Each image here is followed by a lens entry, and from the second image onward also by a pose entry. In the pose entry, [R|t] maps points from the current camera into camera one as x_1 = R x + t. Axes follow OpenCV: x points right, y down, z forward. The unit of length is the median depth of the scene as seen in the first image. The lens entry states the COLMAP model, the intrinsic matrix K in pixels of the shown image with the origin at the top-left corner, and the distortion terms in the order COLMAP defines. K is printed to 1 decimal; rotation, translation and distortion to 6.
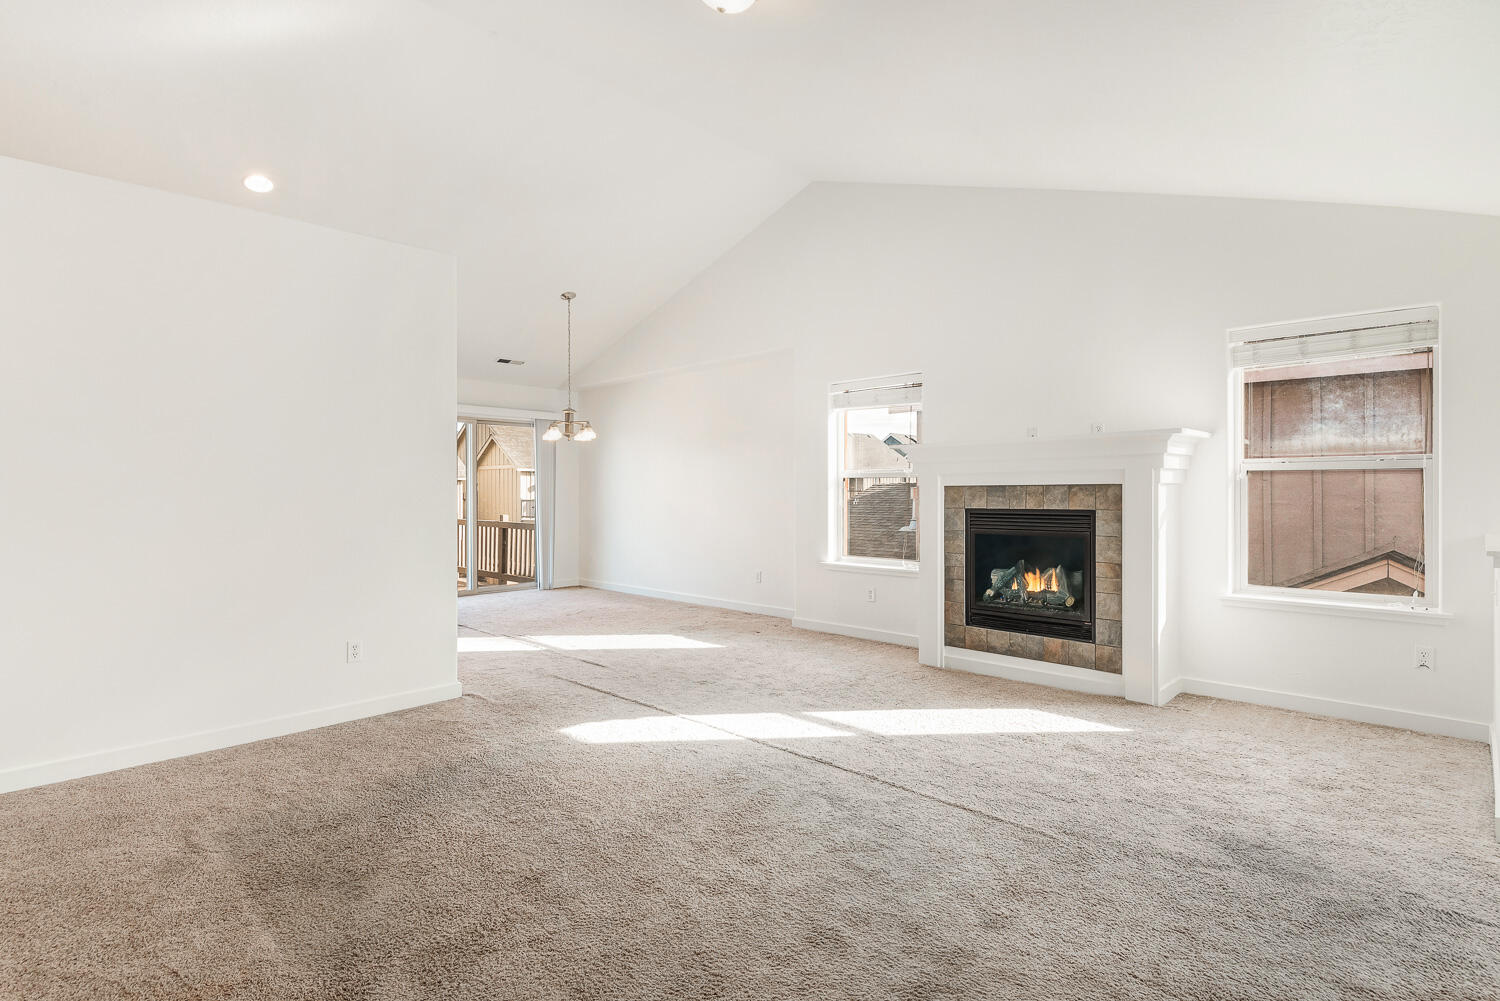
lens RADIAL K [[739.8, 0, 746.5], [0, 739.8, 487.1], [0, 0, 1]] dist [0.014619, -0.001932]
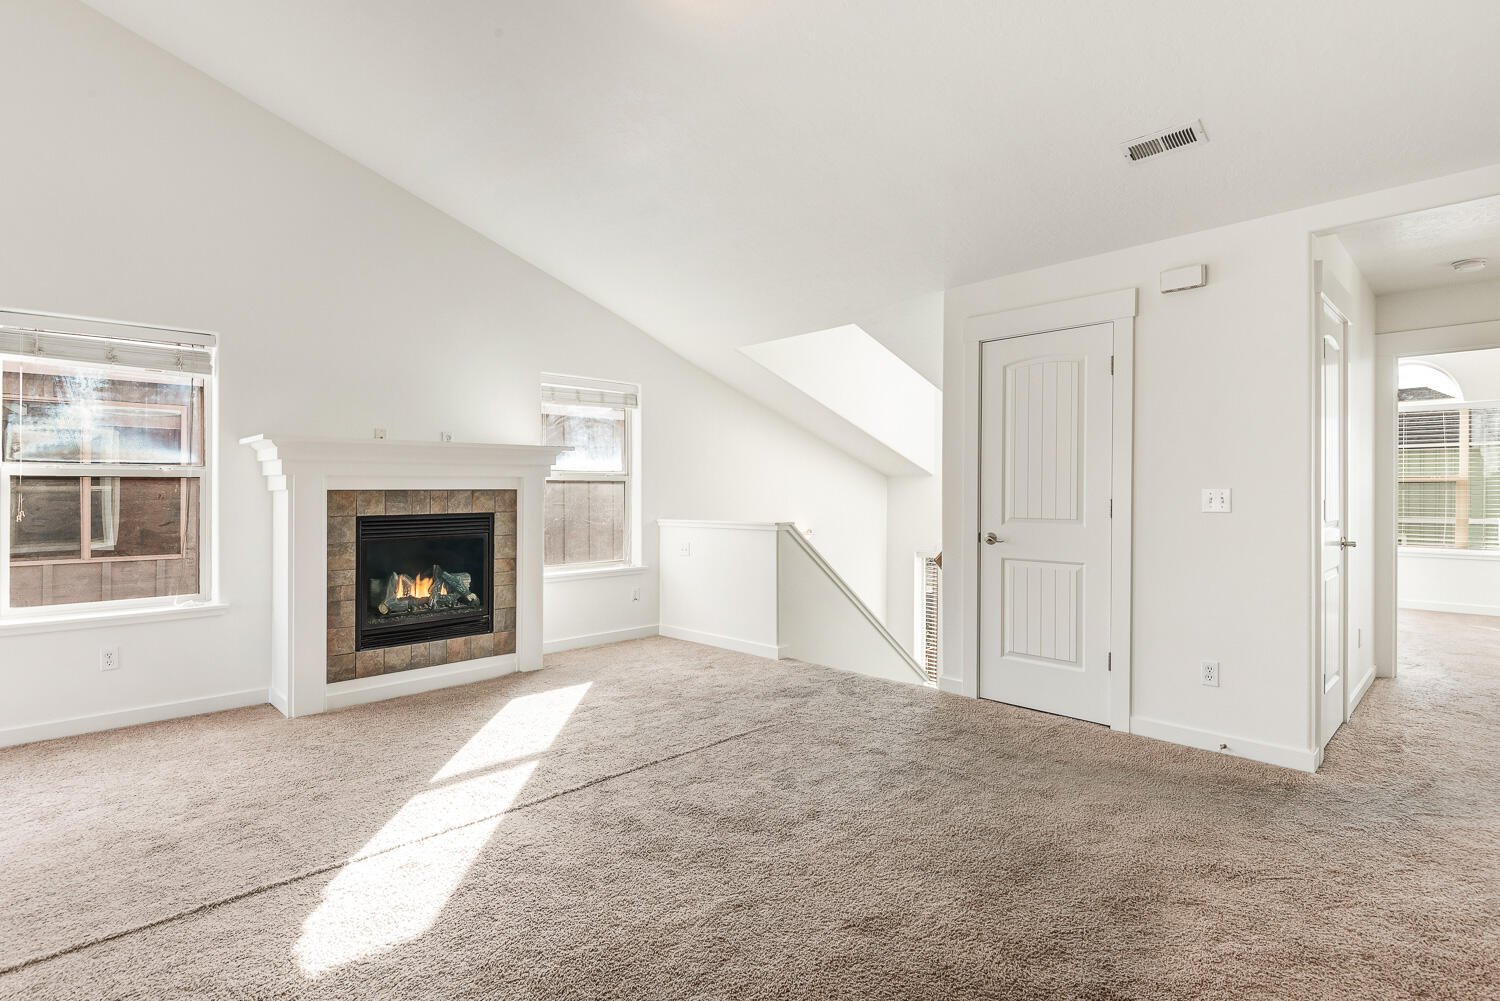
lens RADIAL K [[739.8, 0, 741.4], [0, 739.8, 496.7], [0, 0, 1]] dist [0.014619, -0.001932]
pose [[0.031212, -0.001724, 0.999511, -0.622923], [-0.000300, 0.999998, 0.001734, 0.005002], [-0.999513, -0.000354, 0.031211, 0.588192]]
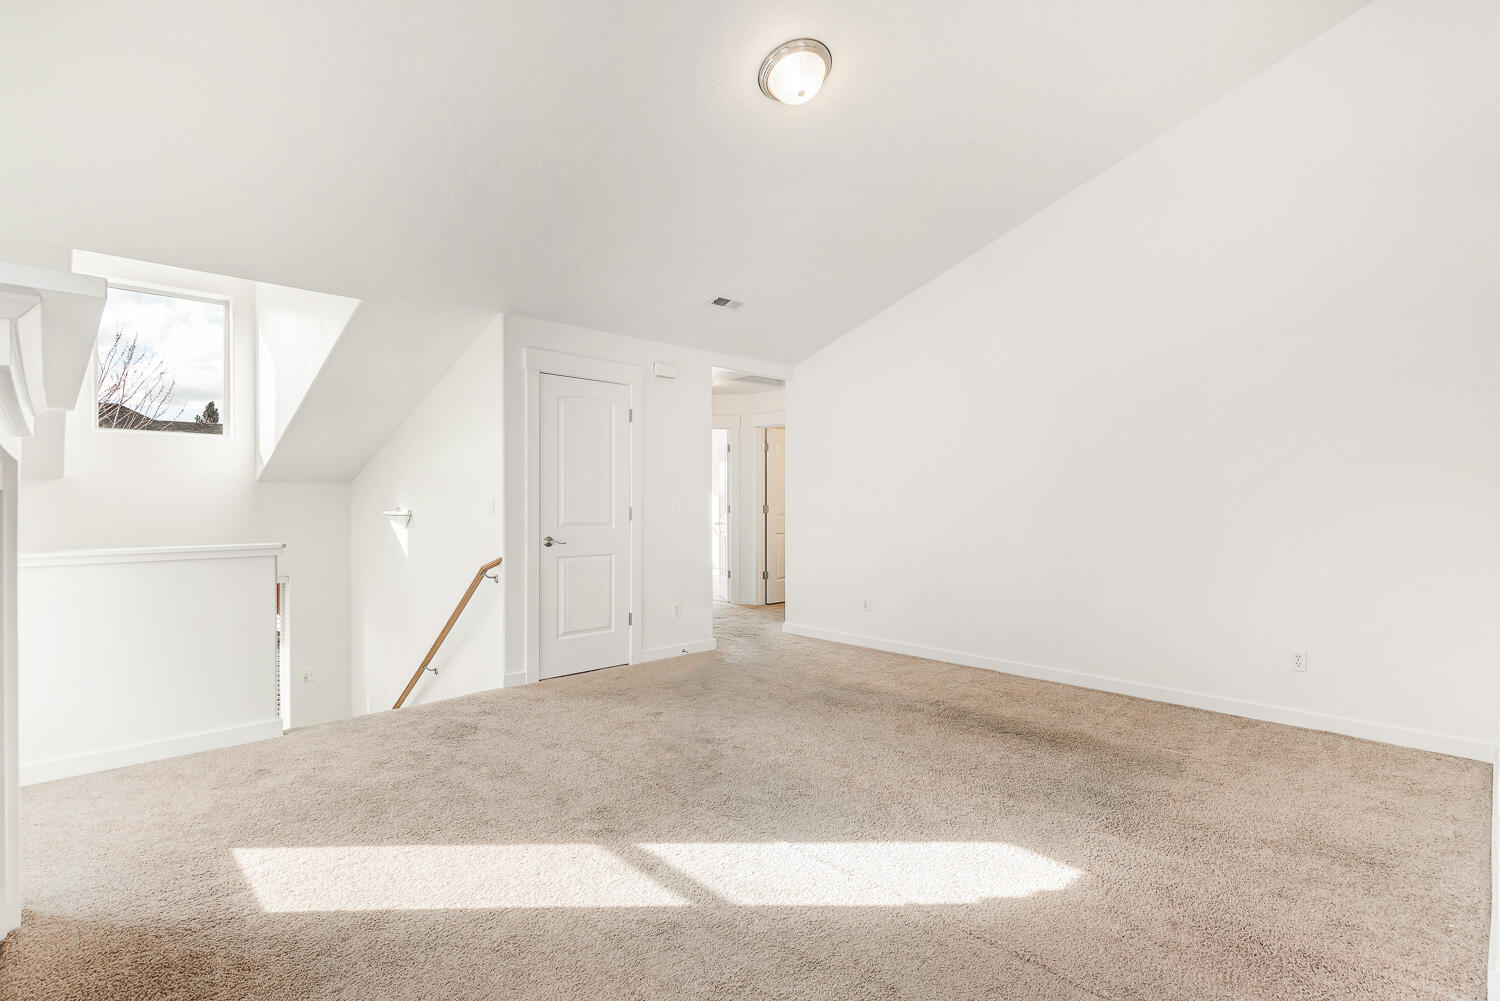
lens RADIAL K [[739.8, 0, 737.9], [0, 739.8, 501.8], [0, 0, 1]] dist [0.014619, -0.001932]
pose [[-0.999519, 0.007877, 0.029993, 0.020450], [0.007723, 0.999956, -0.005245, 0.008445], [-0.030033, -0.005010, -0.999536, 1.411381]]
